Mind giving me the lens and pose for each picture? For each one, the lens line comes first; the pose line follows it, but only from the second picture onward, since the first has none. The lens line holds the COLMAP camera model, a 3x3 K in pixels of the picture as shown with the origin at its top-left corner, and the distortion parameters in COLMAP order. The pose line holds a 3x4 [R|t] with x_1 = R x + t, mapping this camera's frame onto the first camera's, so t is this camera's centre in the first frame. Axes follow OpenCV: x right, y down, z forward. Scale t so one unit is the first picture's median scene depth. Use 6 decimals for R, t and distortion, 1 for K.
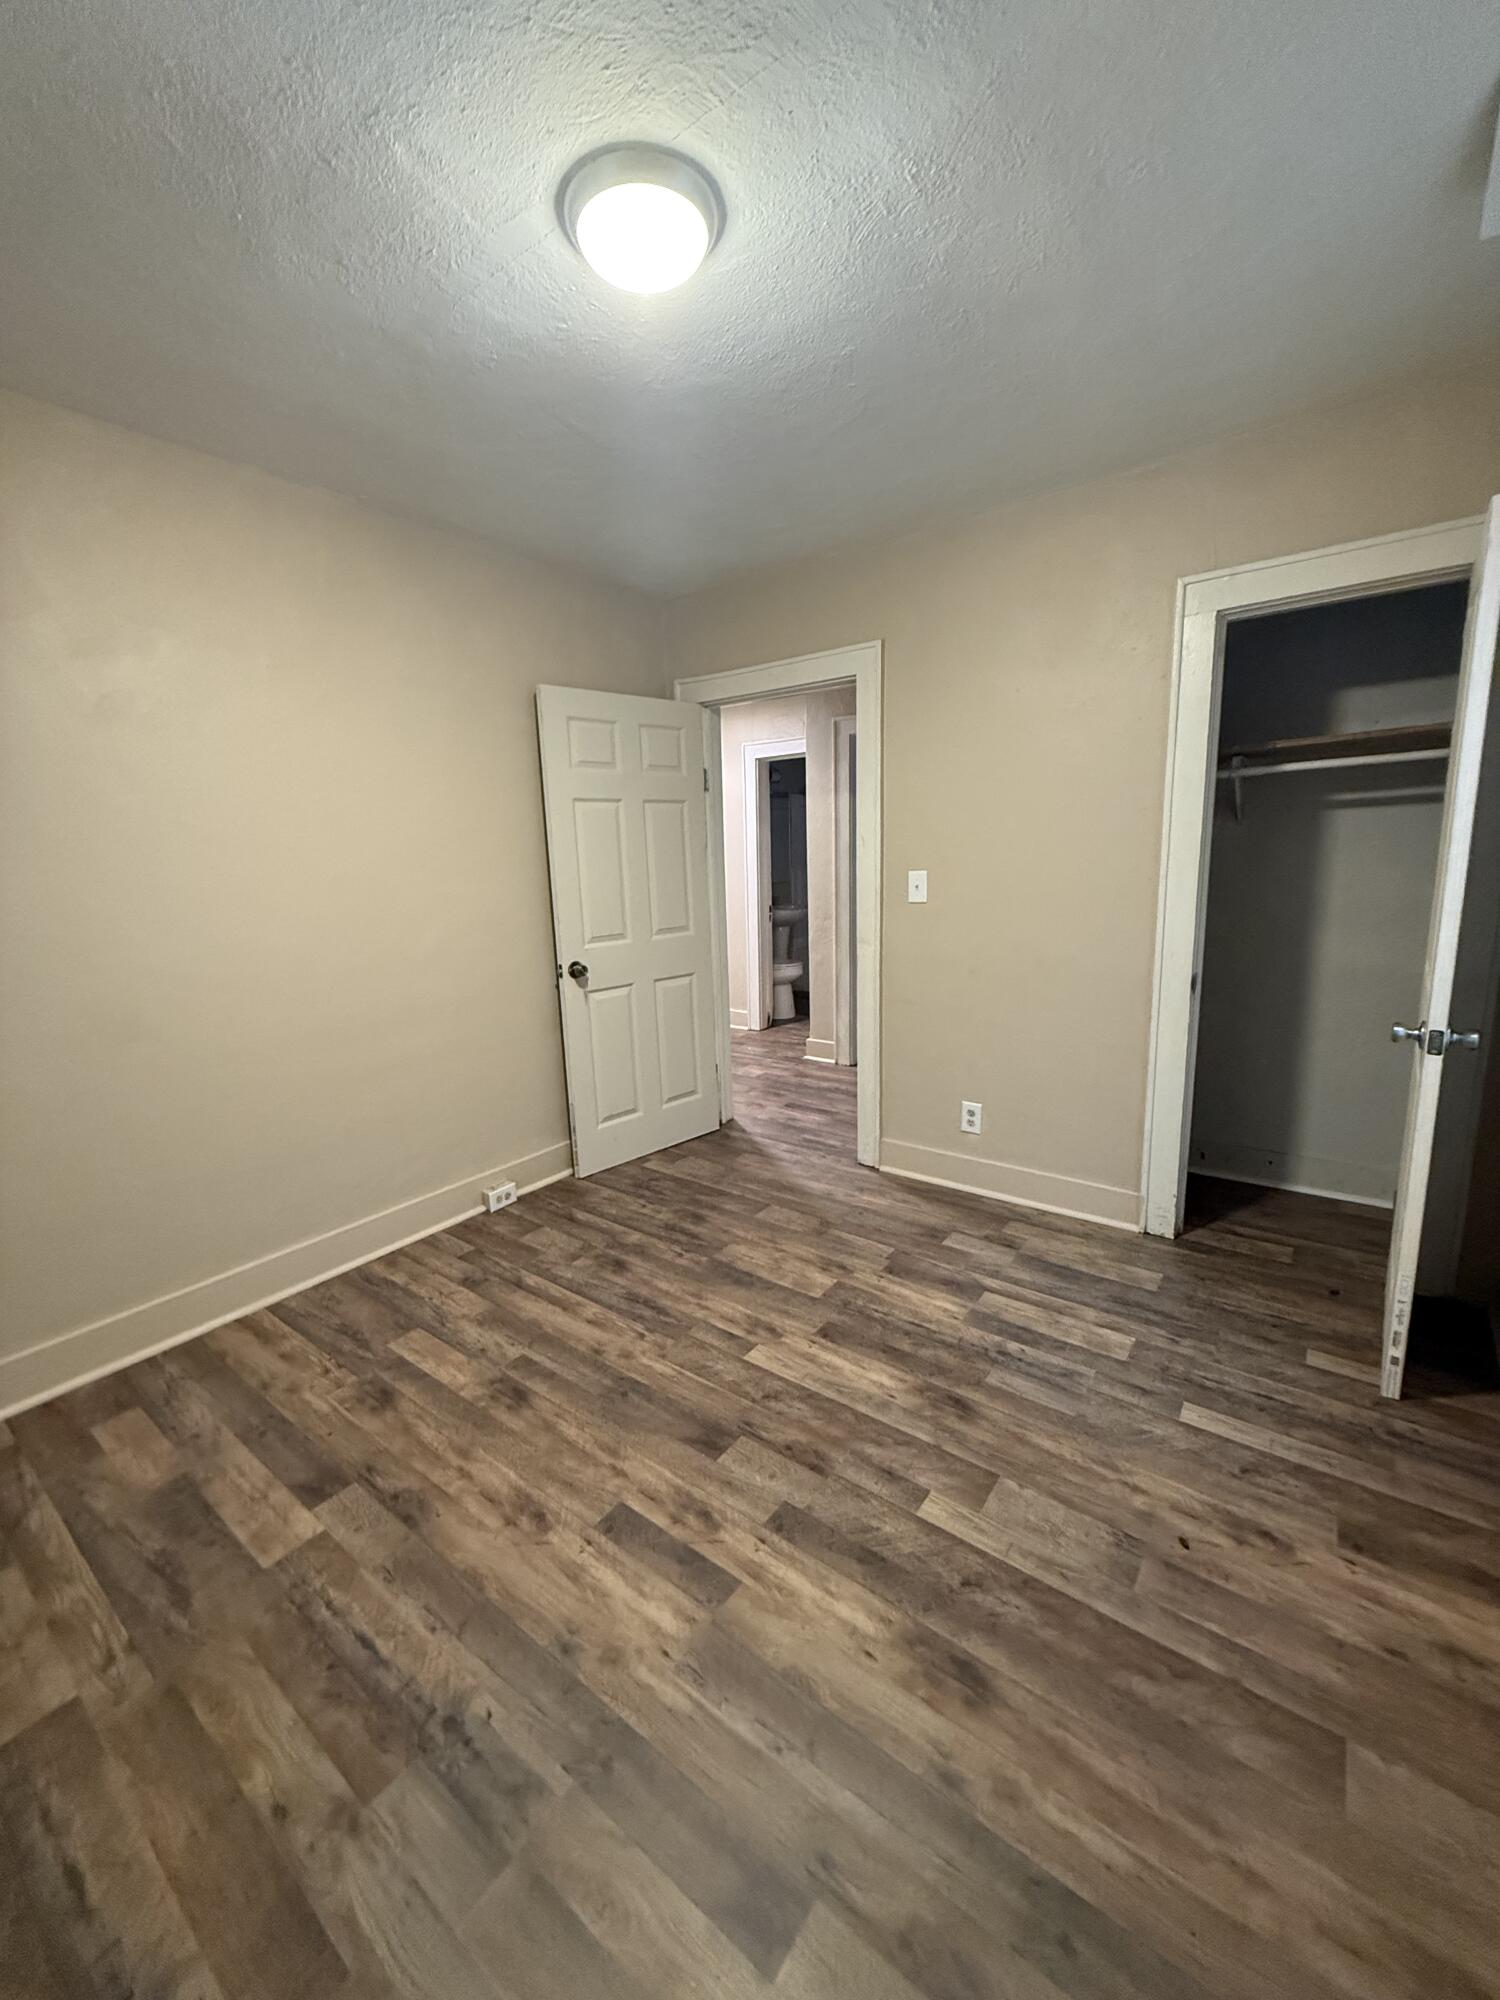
lens RADIAL K [[794.2, 0, 750.0], [0, 794.2, 1000.0], [0, 0, 1]] dist [0.000291, -0.000120]
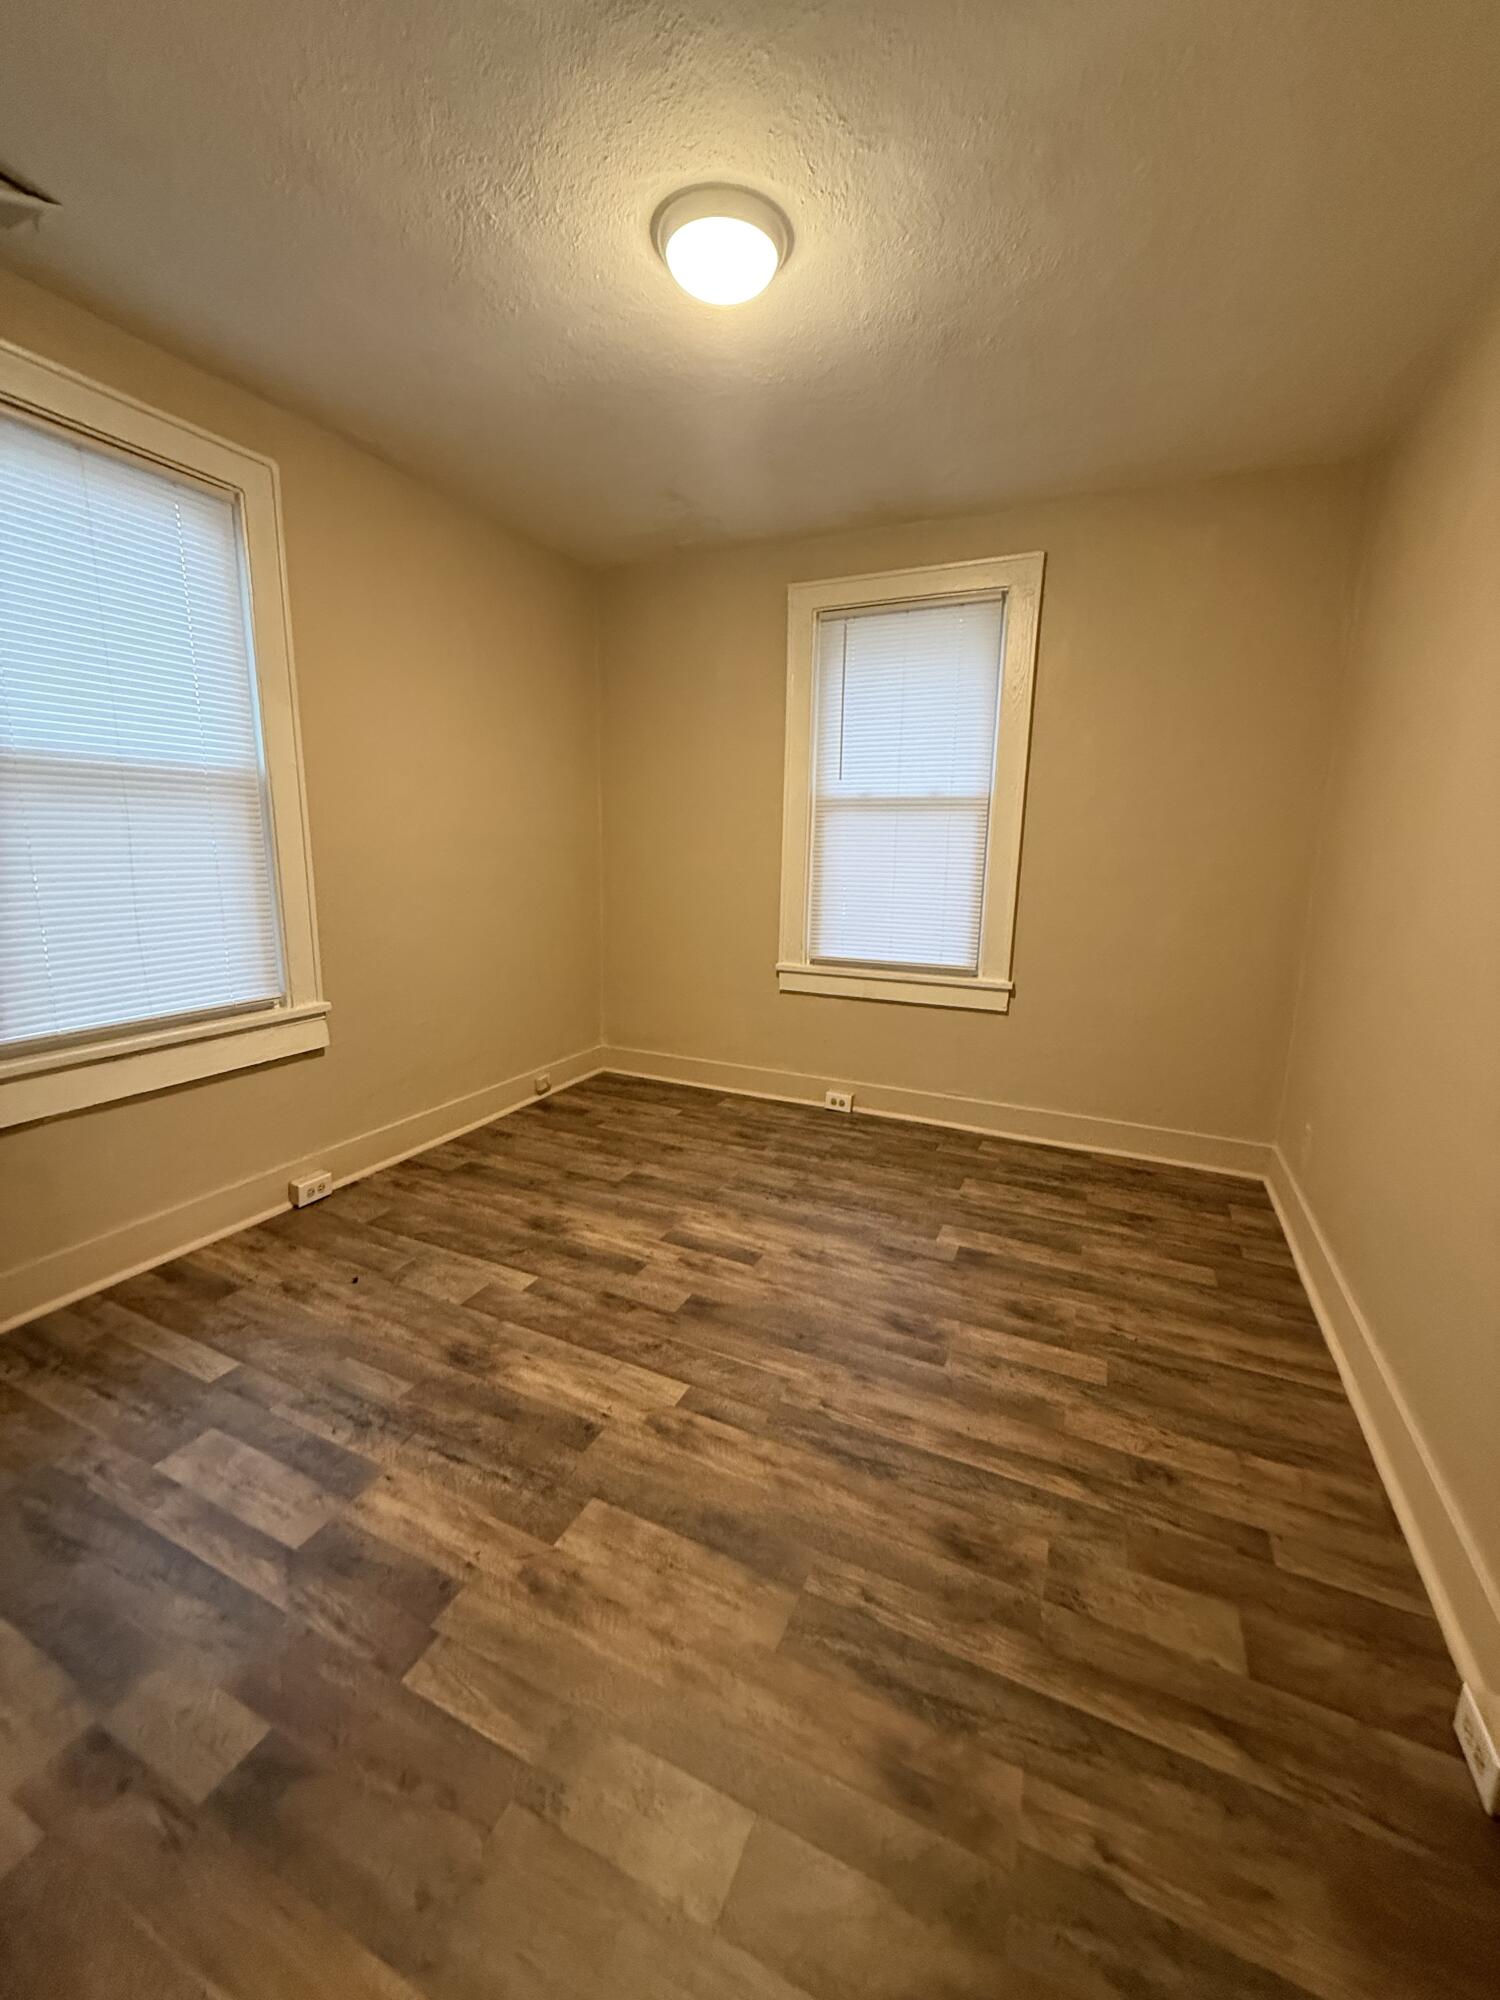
lens RADIAL K [[794.2, 0, 750.0], [0, 794.2, 1000.0], [0, 0, 1]] dist [0.000291, -0.000120]
pose [[-0.977470, 0.055404, -0.203673, 0.082980], [-0.027275, 0.923691, 0.382165, -0.273856], [0.209304, 0.379110, -0.901370, 1.712762]]
